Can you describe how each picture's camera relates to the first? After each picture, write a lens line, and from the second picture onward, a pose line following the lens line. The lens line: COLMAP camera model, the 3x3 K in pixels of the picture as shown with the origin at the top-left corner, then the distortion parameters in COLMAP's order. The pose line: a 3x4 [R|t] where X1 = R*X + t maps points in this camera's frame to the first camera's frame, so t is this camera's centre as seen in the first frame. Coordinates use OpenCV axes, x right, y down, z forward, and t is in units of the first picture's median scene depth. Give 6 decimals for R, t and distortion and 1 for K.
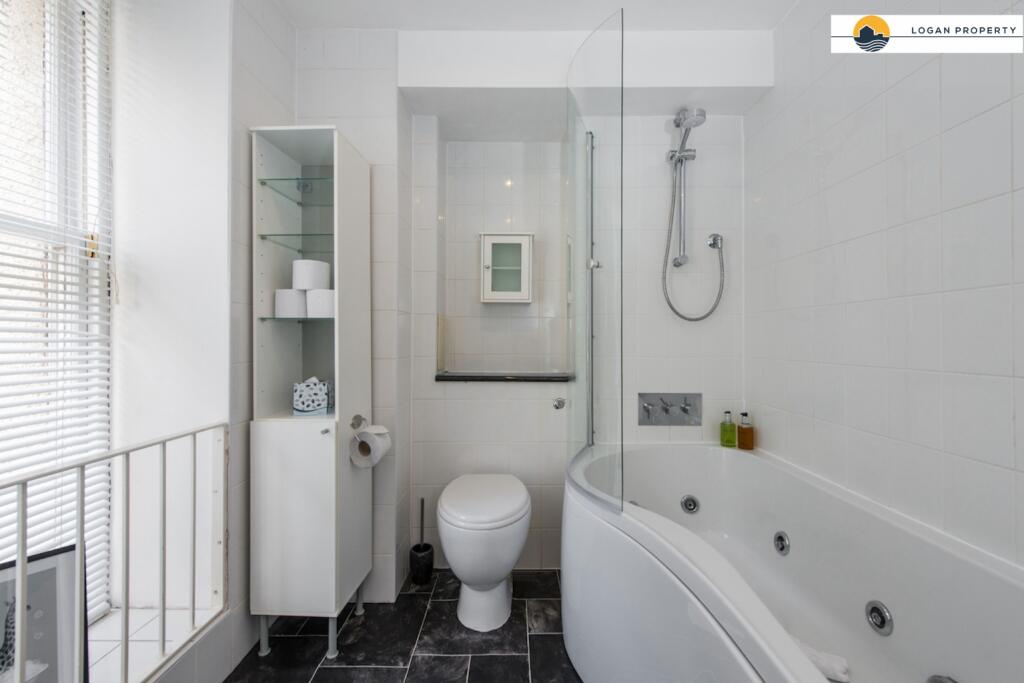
lens RADIAL K [[408.3, 0, 511.8], [0, 408.3, 336.0], [0, 0, 1]] dist [-0.000283, -0.000973]
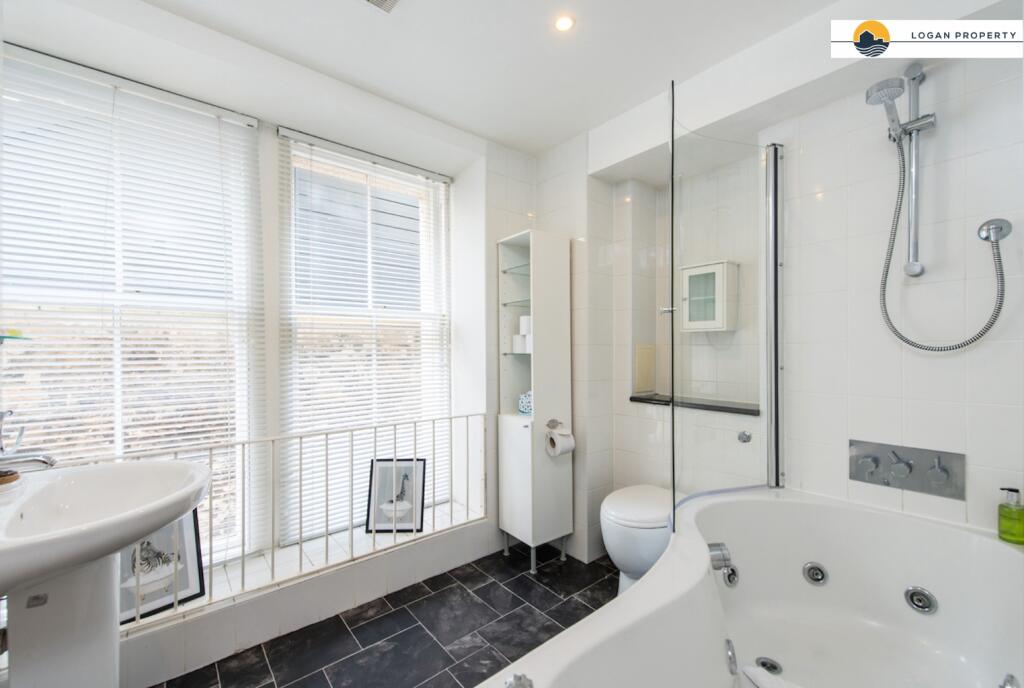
lens RADIAL K [[408.3, 0, 510.3], [0, 408.3, 350.2], [0, 0, 1]] dist [-0.000283, -0.000973]
pose [[0.641263, -0.002642, -0.767317, 0.672368], [0.008804, 0.999954, 0.003915, -0.062916], [0.767271, -0.009267, 0.641256, -0.048469]]
